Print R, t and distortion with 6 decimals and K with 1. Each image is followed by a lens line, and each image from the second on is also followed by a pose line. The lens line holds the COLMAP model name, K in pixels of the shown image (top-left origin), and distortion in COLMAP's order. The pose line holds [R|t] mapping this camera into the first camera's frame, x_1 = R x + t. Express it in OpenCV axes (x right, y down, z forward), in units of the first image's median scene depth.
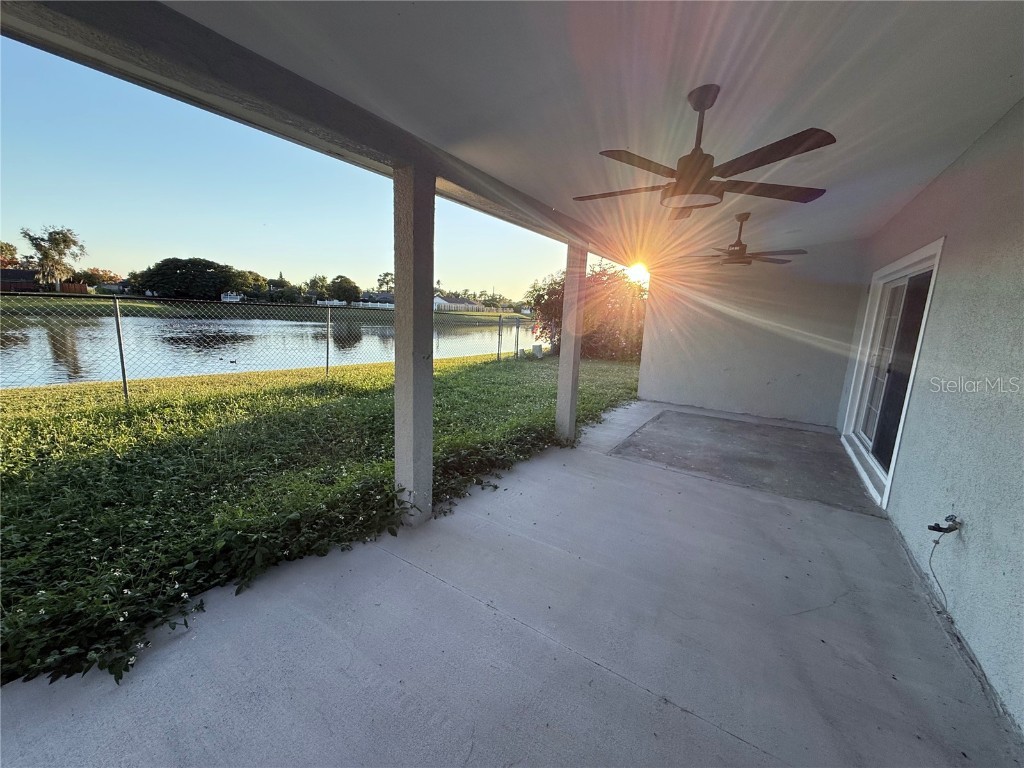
lens RADIAL K [[407.7, 0, 510.8], [0, 407.7, 384.5], [0, 0, 1]] dist [-0.000963, 0.000712]
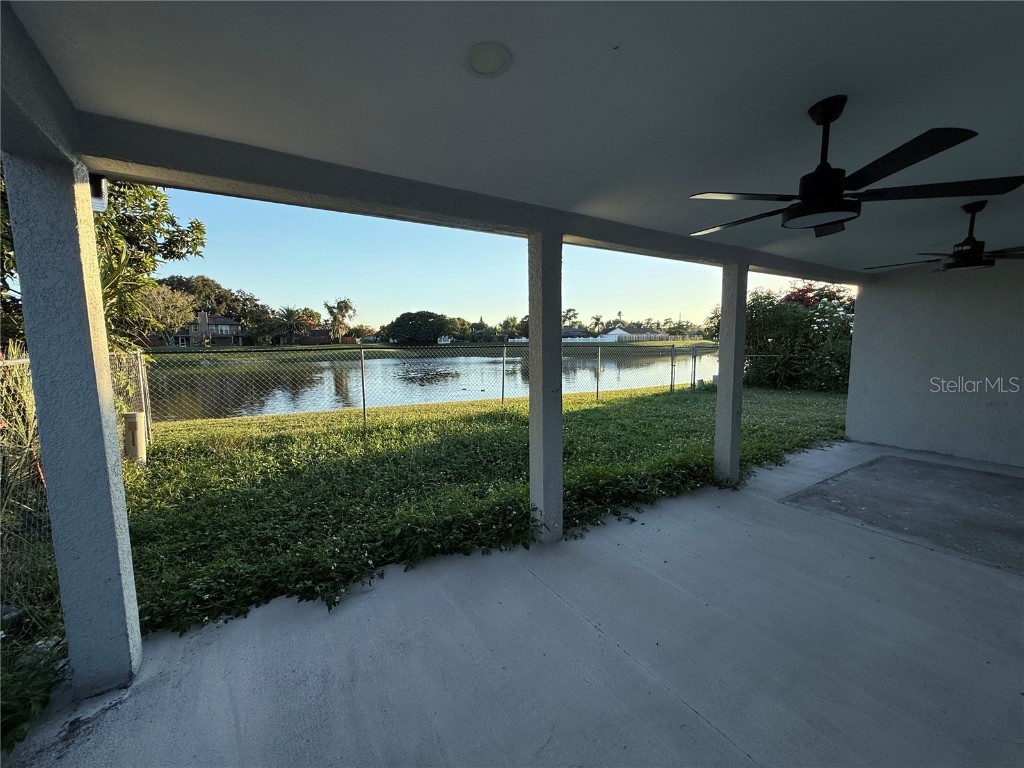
lens RADIAL K [[407.7, 0, 510.9], [0, 407.7, 386.1], [0, 0, 1]] dist [-0.000963, 0.000712]
pose [[0.906052, -0.008165, -0.423088, 0.097971], [-0.022769, 0.997425, -0.068011, -0.000622], [0.422553, 0.071254, 0.903533, -0.043282]]
